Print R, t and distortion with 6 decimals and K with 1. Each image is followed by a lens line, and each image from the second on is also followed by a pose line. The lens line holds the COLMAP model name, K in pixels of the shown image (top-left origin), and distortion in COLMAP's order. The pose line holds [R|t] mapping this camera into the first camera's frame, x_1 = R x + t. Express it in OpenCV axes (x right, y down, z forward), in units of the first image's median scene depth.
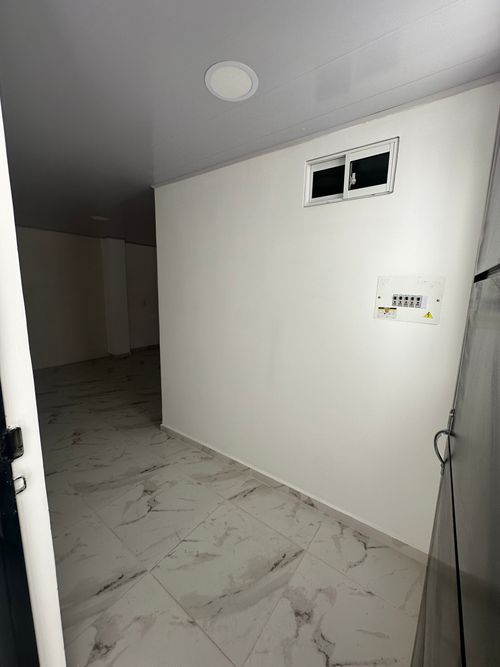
lens RADIAL K [[268.8, 0, 249.1], [0, 268.8, 335.6], [0, 0, 1]] dist [-0.003247, -0.000308]
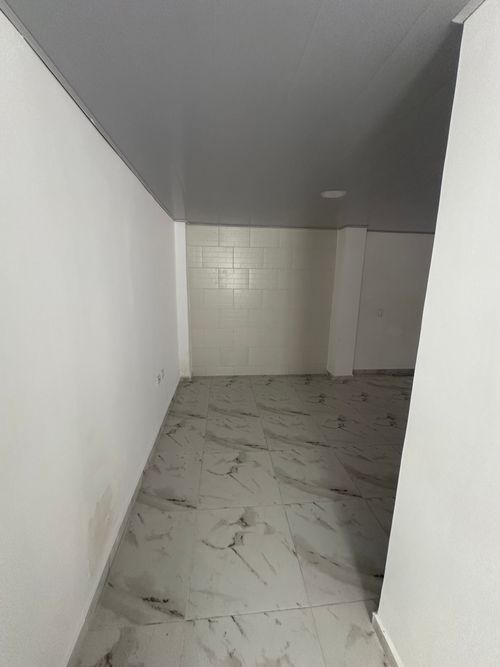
lens RADIAL K [[268.8, 0, 246.3], [0, 268.8, 332.9], [0, 0, 1]] dist [-0.003247, -0.000308]
pose [[0.670934, 0.136936, -0.728763, -0.132418], [-0.131886, 0.989168, 0.064446, -0.089168], [0.729694, 0.052874, 0.681726, 0.323653]]
